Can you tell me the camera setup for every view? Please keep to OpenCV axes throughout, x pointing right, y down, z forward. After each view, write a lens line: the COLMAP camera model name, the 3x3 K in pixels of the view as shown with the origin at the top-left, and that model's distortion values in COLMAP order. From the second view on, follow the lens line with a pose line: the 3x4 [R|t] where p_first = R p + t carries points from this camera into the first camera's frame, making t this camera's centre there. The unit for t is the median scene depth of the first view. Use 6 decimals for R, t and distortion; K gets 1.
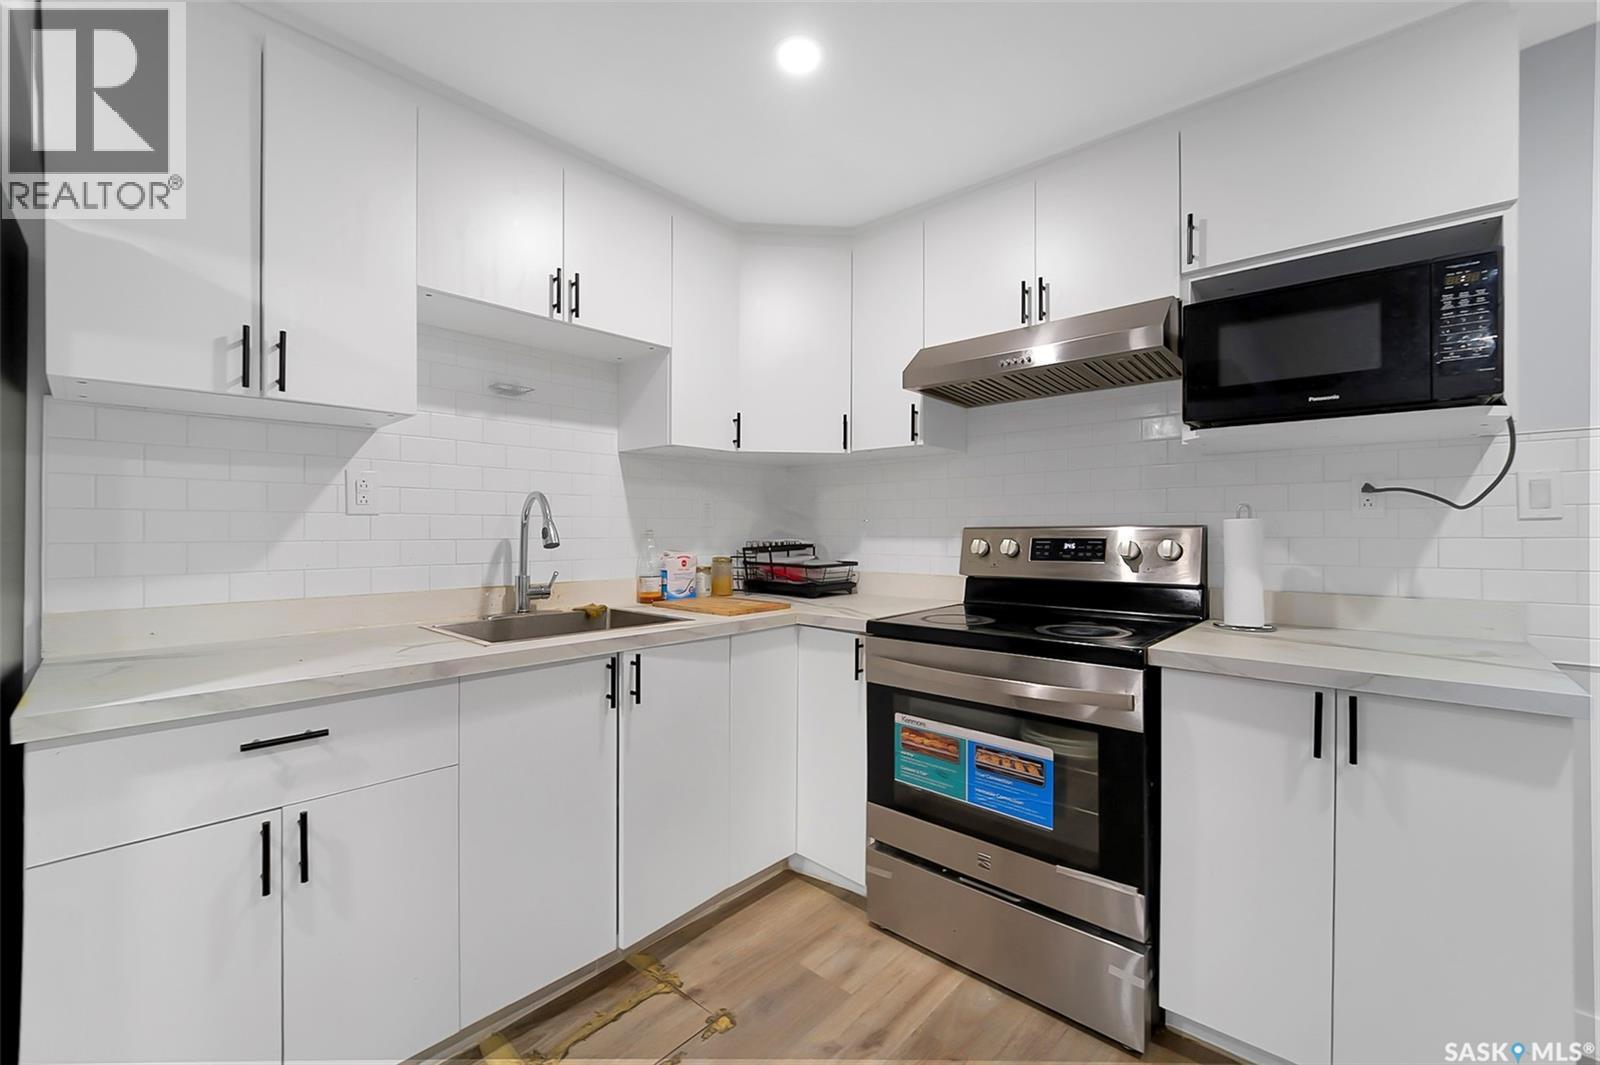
lens RADIAL K [[658.3, 0, 794.3], [0, 658.3, 533.4], [0, 0, 1]] dist [-0.002048, -0.000108]
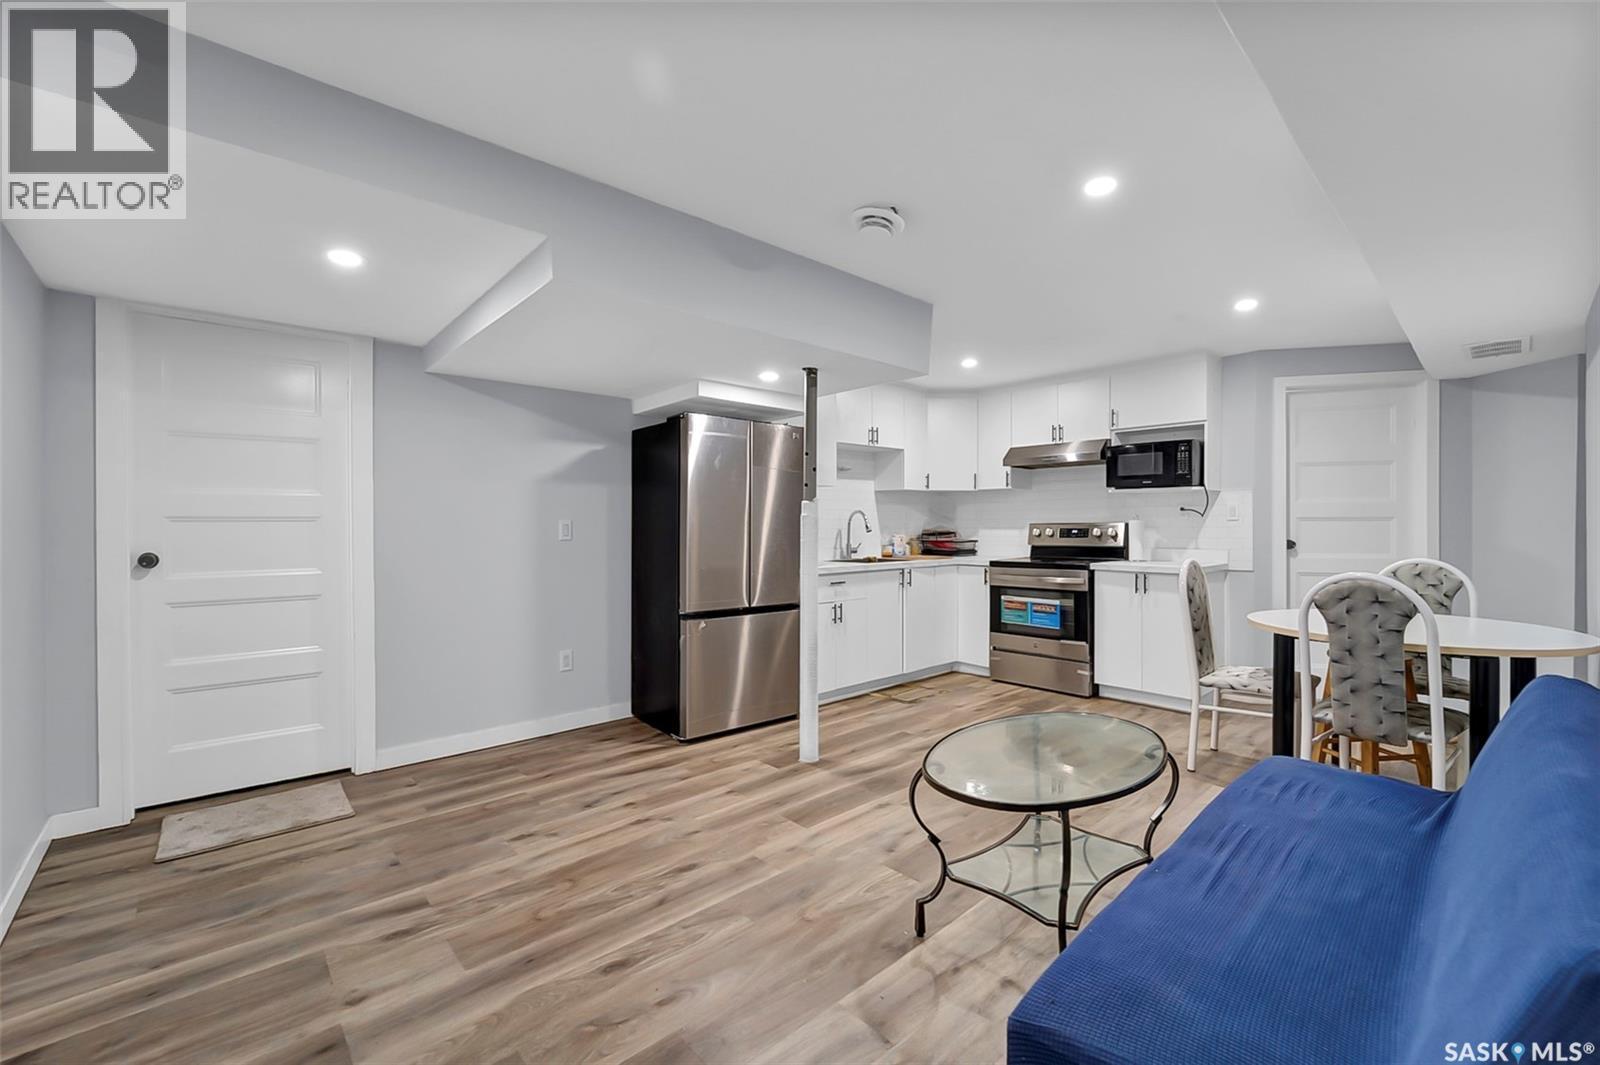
lens RADIAL K [[658.3, 0, 809.3], [0, 658.3, 529.3], [0, 0, 1]] dist [-0.002048, -0.000108]
pose [[0.996504, -0.001526, -0.083525, -0.358868], [0.001731, 0.999996, 0.002390, 0.004392], [0.083521, -0.002526, 0.996503, -1.538693]]
